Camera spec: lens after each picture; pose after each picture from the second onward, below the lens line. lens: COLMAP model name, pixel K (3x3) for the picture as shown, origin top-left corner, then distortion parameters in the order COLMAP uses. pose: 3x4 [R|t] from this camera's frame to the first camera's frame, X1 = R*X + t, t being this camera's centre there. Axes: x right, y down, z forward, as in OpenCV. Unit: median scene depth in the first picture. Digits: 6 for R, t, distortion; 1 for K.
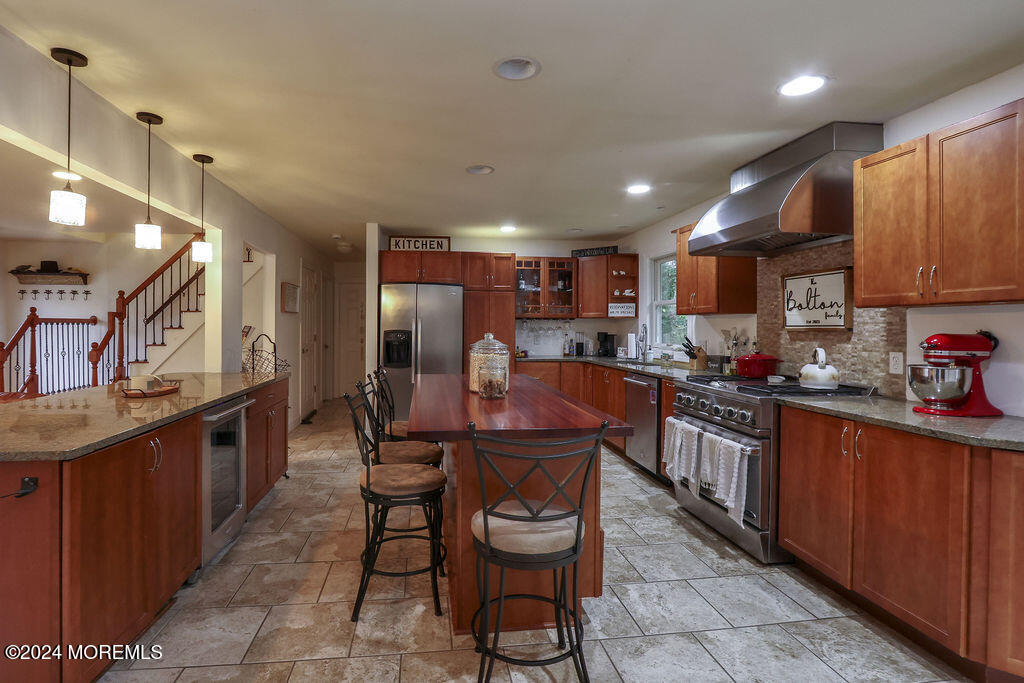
lens RADIAL K [[470.6, 0, 475.0], [0, 470.6, 321.0], [0, 0, 1]] dist [-0.018860, 0.000633]
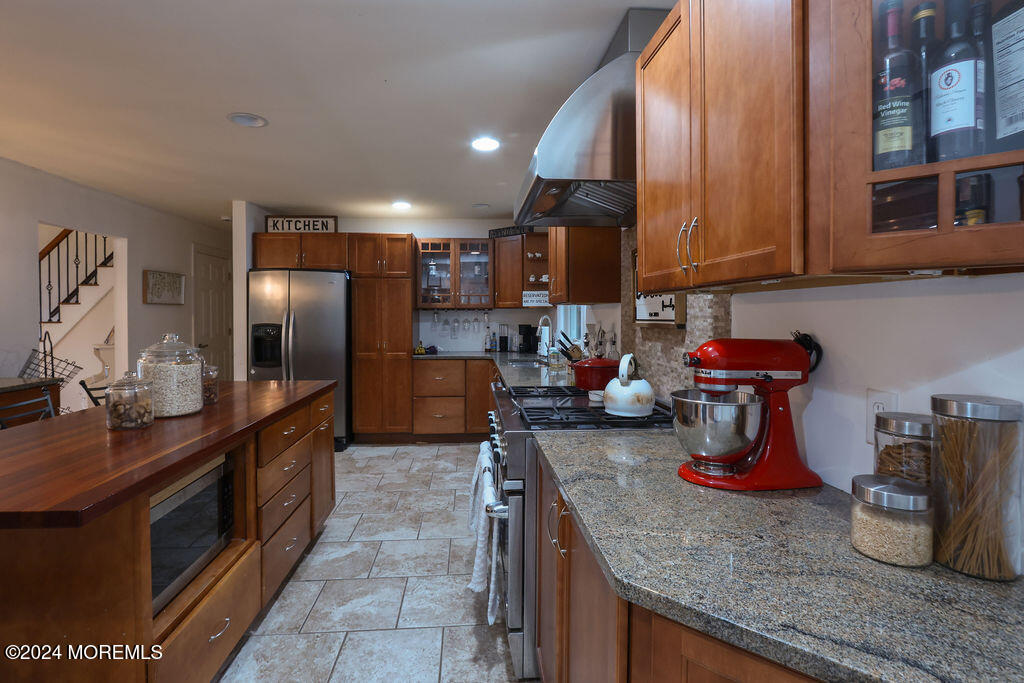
lens RADIAL K [[470.6, 0, 497.5], [0, 470.6, 315.2], [0, 0, 1]] dist [-0.018860, 0.000633]
pose [[0.998495, -0.004535, -0.054663, 0.485971], [0.005089, 0.999937, 0.010011, -0.005211], [0.054614, -0.010275, 0.998455, 0.260682]]
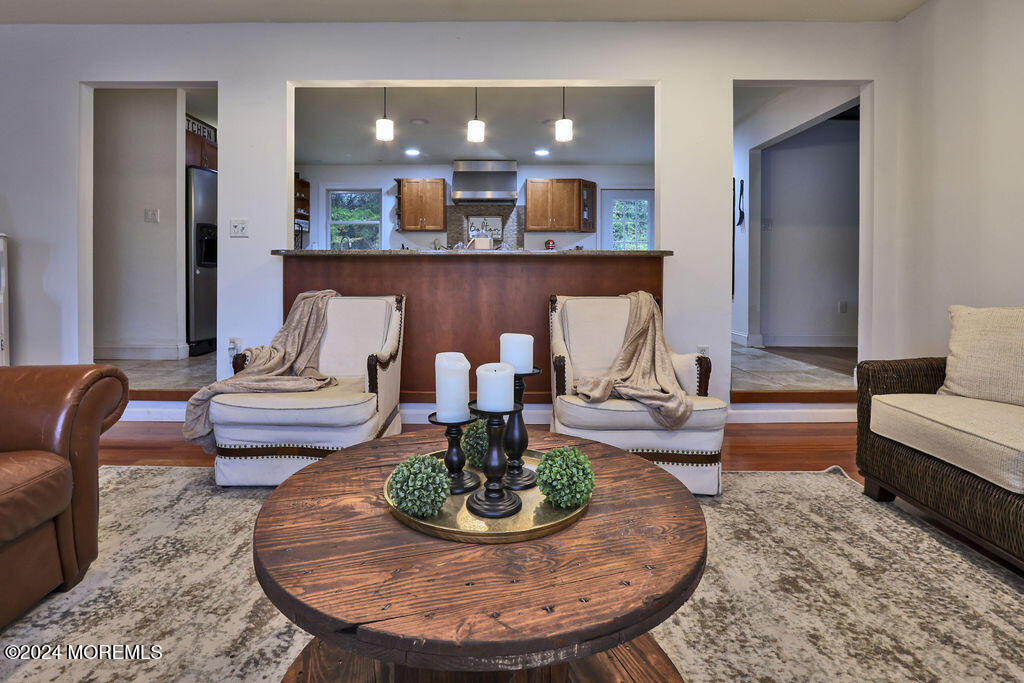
lens RADIAL K [[470.6, 0, 504.4], [0, 470.6, 288.8], [0, 0, 1]] dist [-0.018860, 0.000633]
pose [[0.124297, -0.038755, 0.991488, -1.529429], [-0.007160, 0.999176, 0.039953, 0.160405], [-0.992219, -0.012065, 0.123917, 0.560534]]
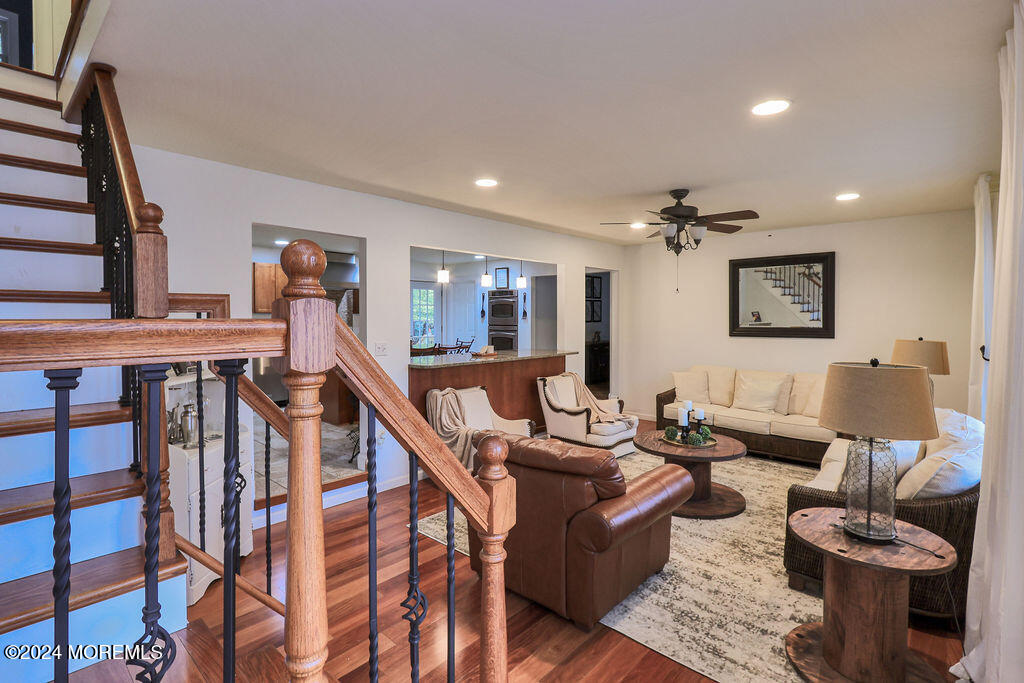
lens RADIAL K [[470.6, 0, 516.8], [0, 470.6, 322.7], [0, 0, 1]] dist [-0.018860, 0.000633]
pose [[-0.649311, -0.016594, 0.760342, -1.882937], [-0.012427, 0.999860, 0.011209, -0.010005], [-0.760422, -0.002171, -0.649426, 1.764855]]
